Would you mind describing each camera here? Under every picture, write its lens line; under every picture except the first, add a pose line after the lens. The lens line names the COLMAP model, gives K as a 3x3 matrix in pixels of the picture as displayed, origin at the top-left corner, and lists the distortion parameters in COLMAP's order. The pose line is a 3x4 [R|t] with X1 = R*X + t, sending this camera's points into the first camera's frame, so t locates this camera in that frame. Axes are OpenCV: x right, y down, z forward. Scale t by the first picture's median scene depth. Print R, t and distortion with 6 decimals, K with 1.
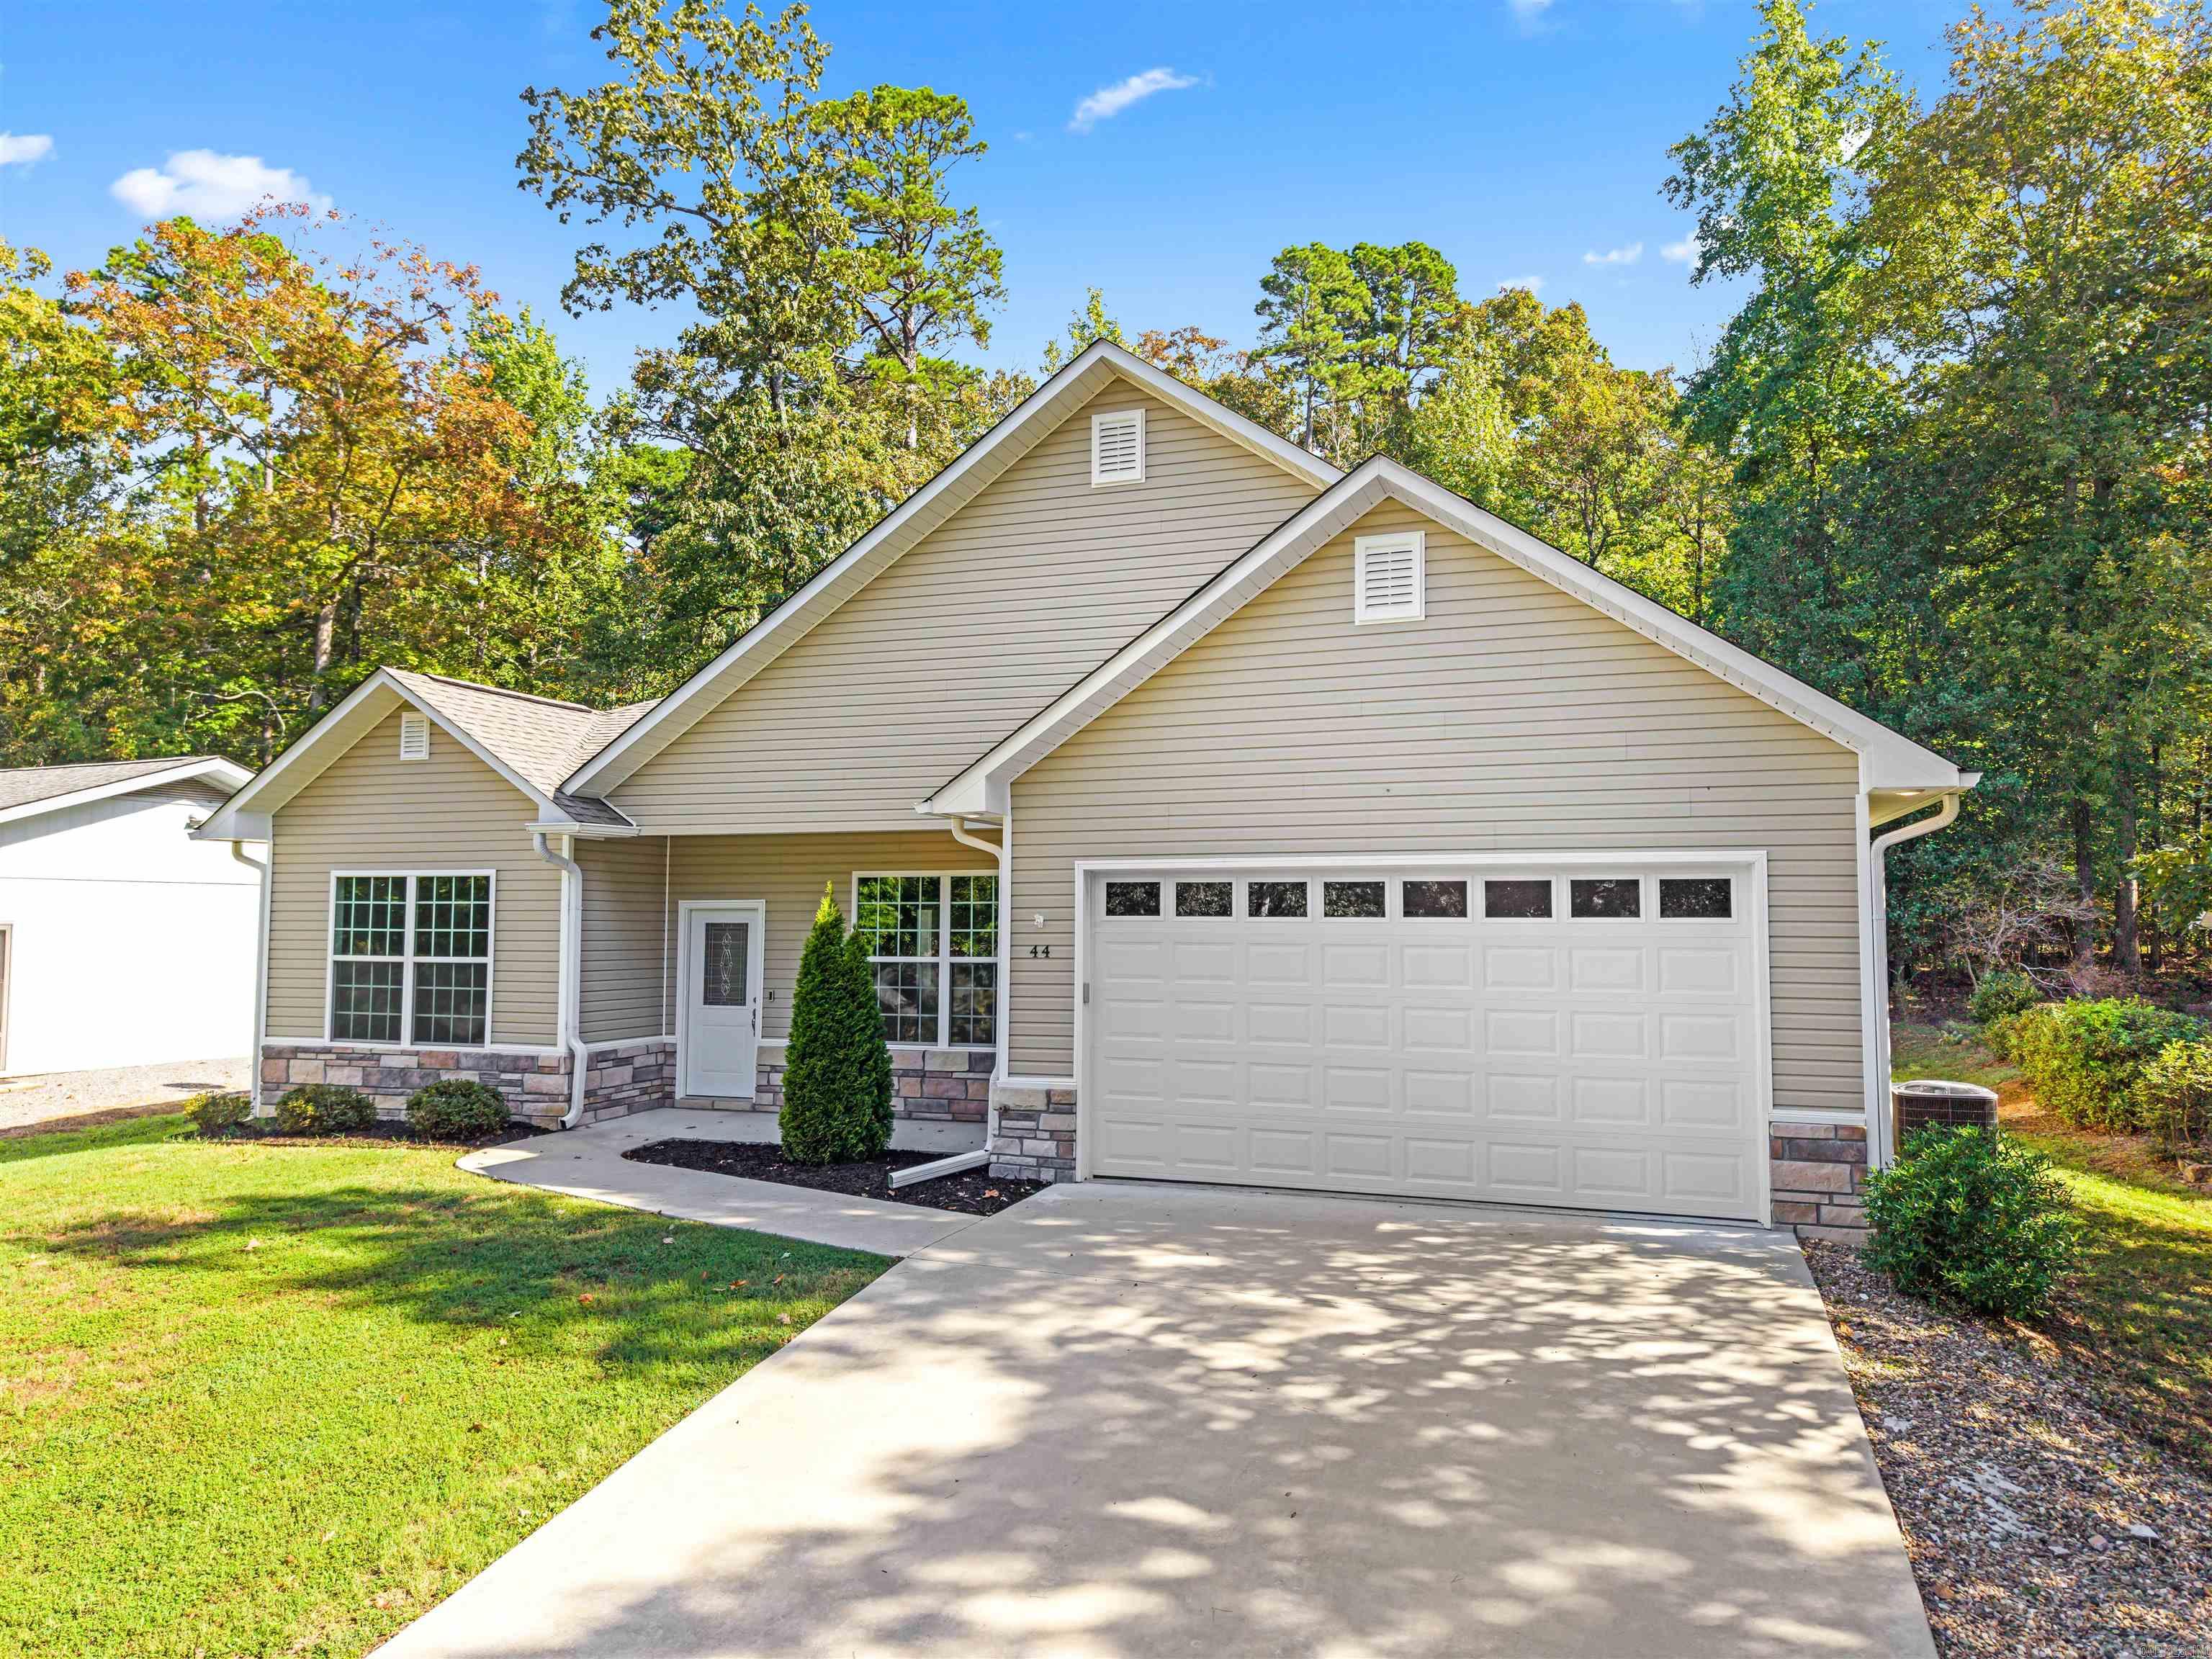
lens RADIAL K [[1490.6, 0, 1100.9], [0, 1490.6, 831.4], [0, 0, 1]] dist [0.023768, -0.026819]
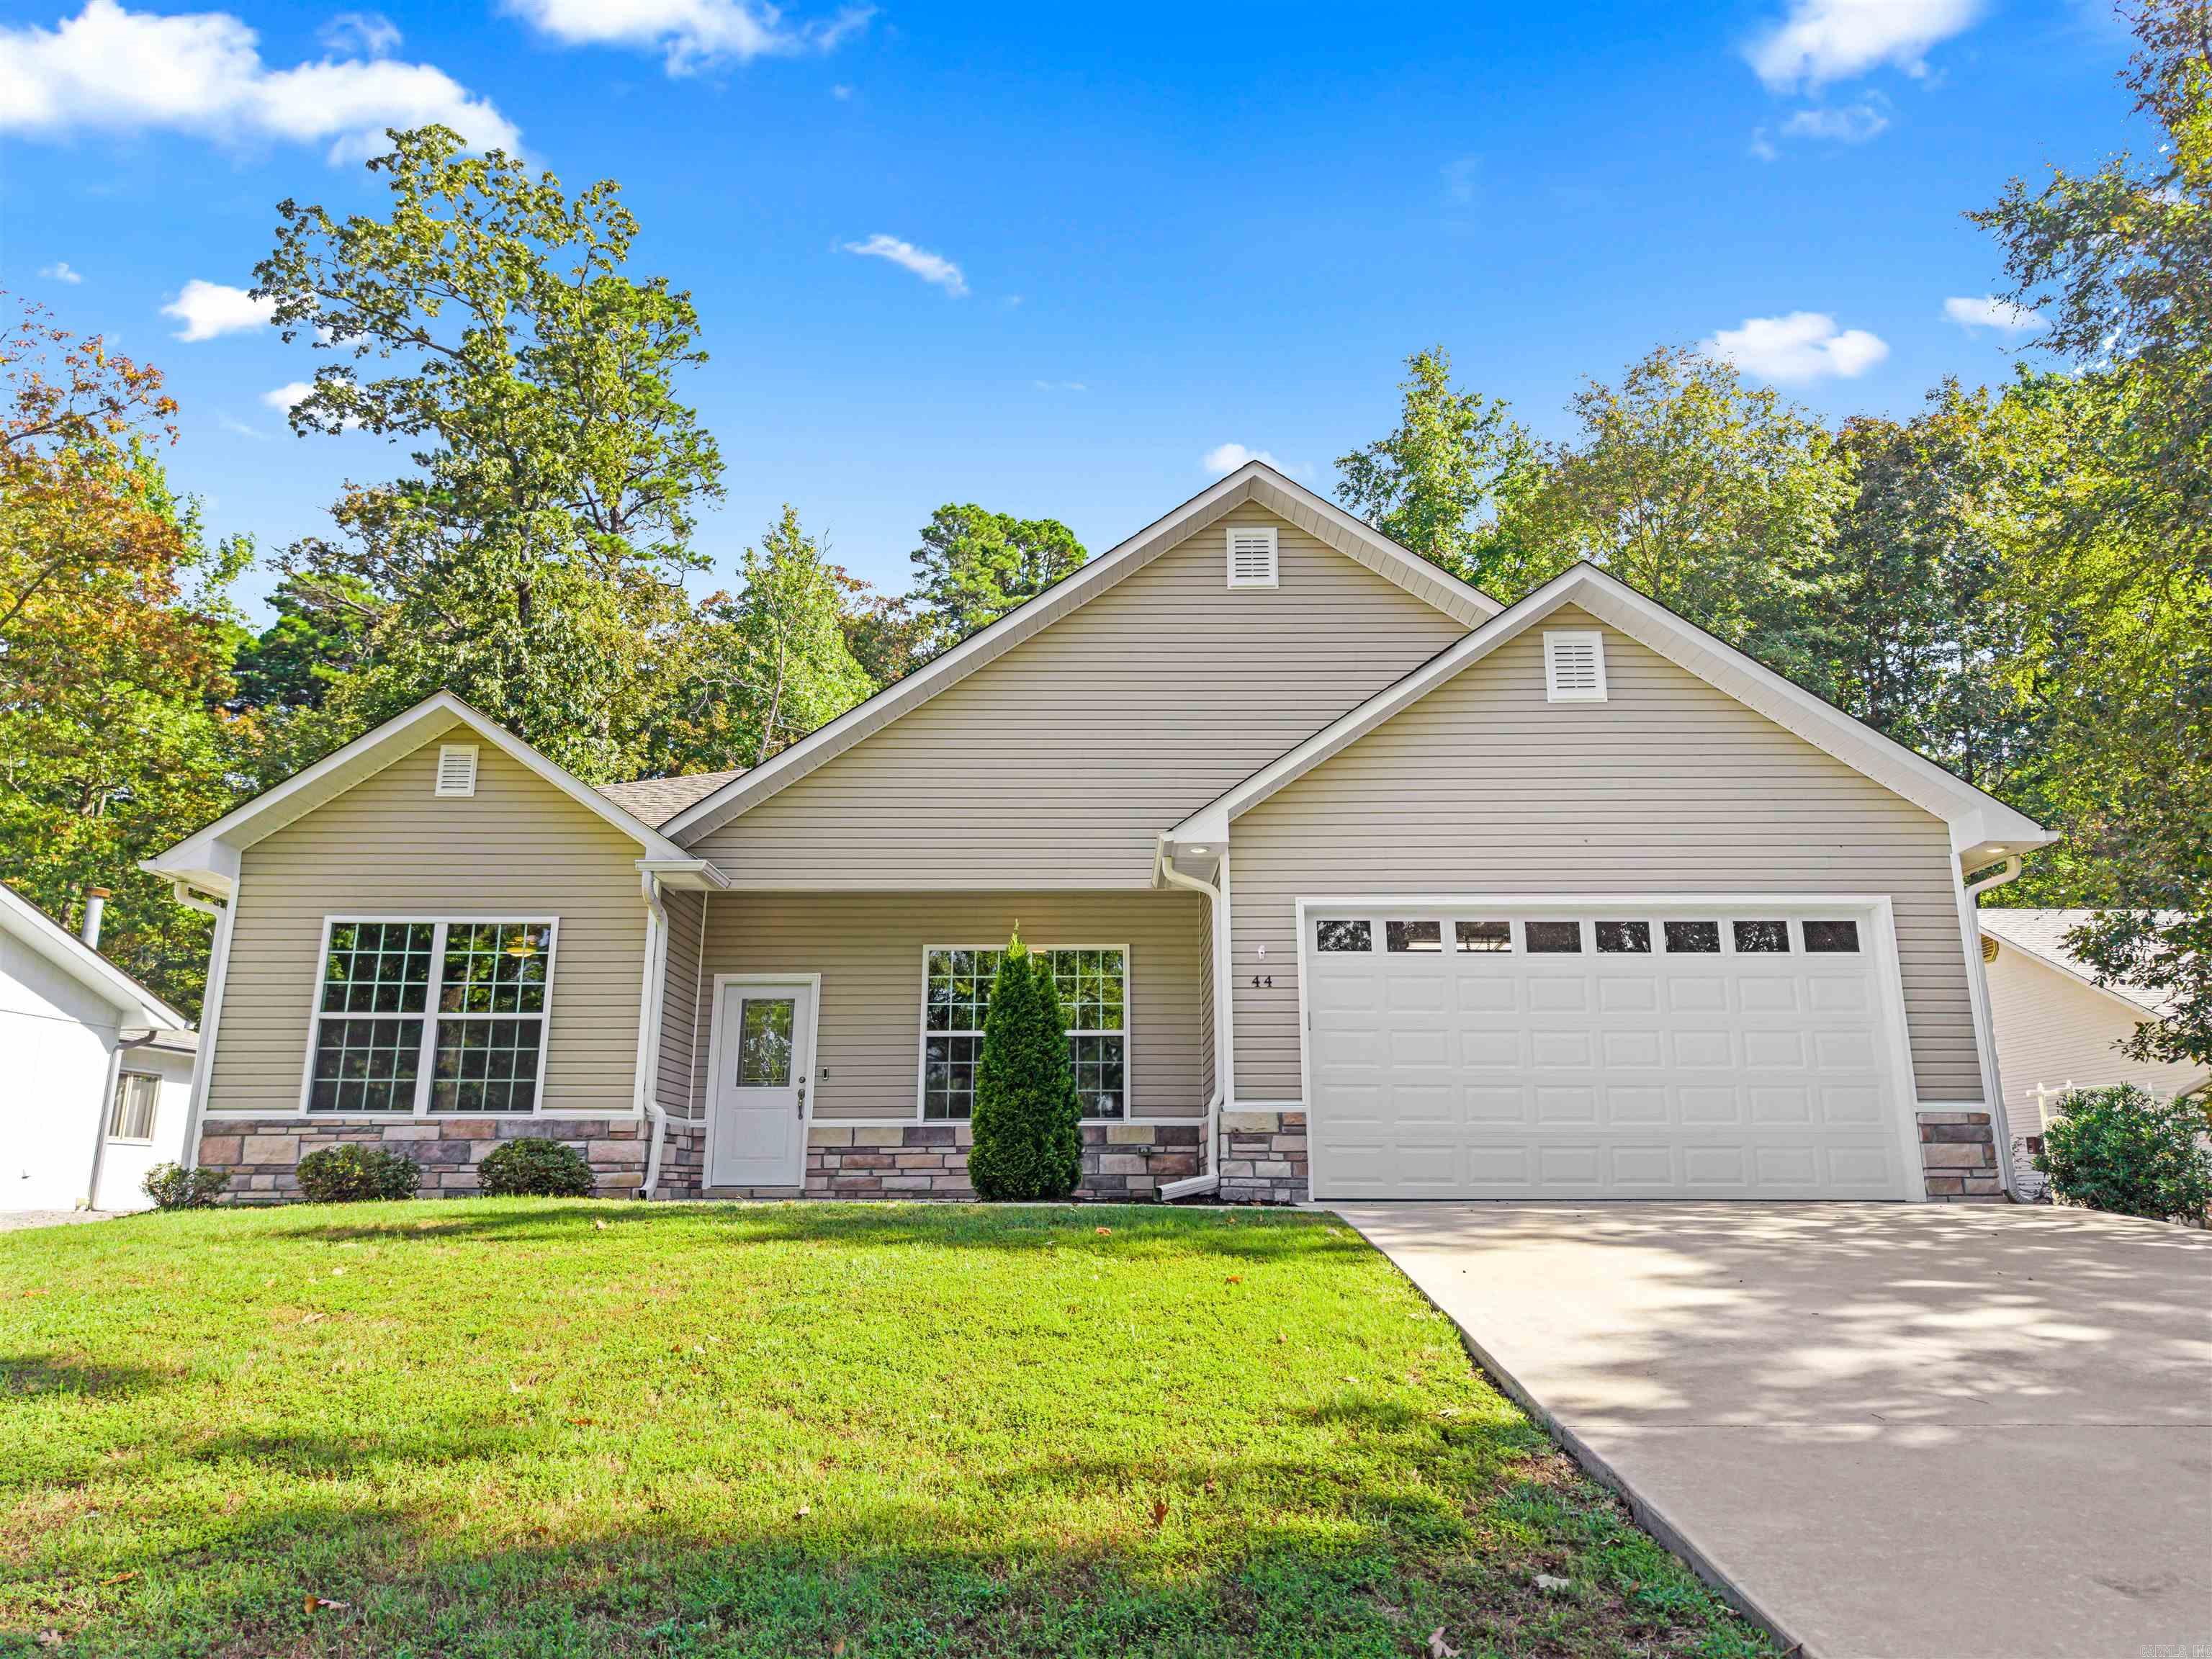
lens RADIAL K [[1490.6, 0, 1101.7], [0, 1490.6, 835.1], [0, 0, 1]] dist [0.023768, -0.026819]
pose [[0.941586, 0.078871, 0.327408, -0.393263], [-0.019471, 0.983313, -0.180878, 0.134254], [-0.336210, 0.163937, 0.927409, 0.032947]]
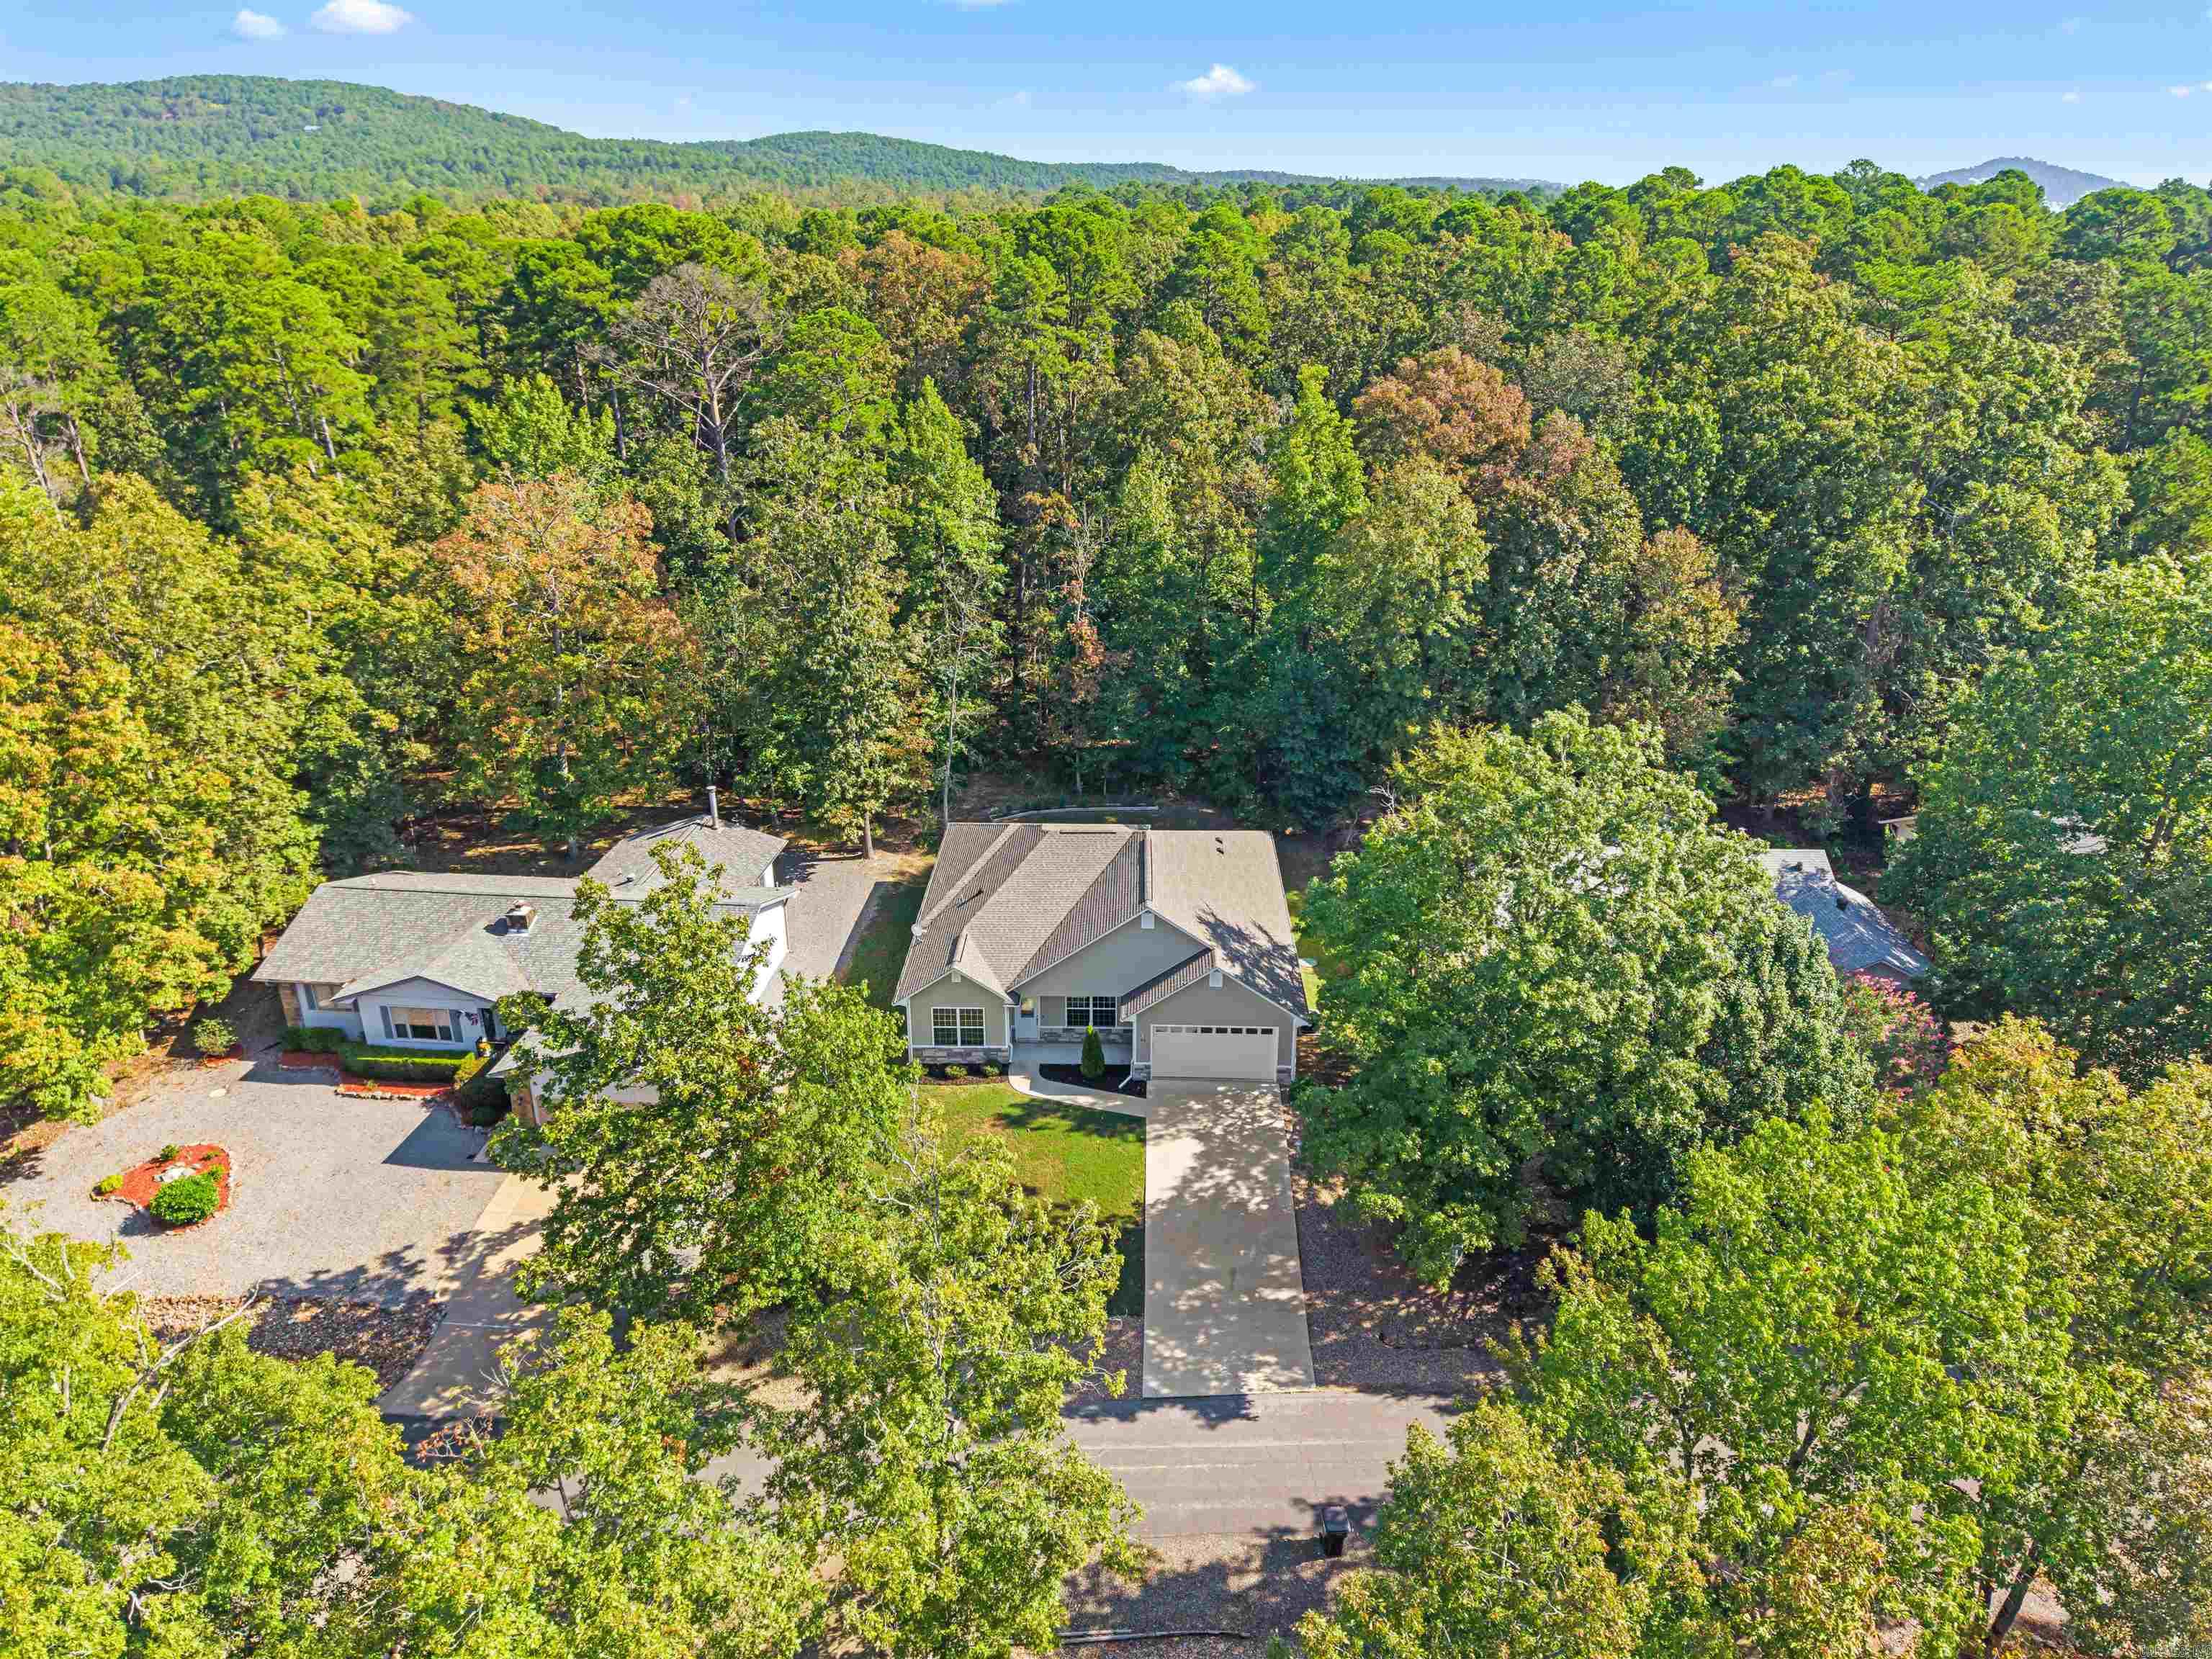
lens RADIAL K [[1490.6, 0, 1111.2], [0, 1490.6, 823.0], [0, 0, 1]] dist [0.023768, -0.026819]
pose [[0.948722, -0.125529, 0.290118, -1.165685], [-0.015951, 0.897594, 0.440535, -2.150329], [-0.315708, -0.422573, 0.849565, -2.244882]]
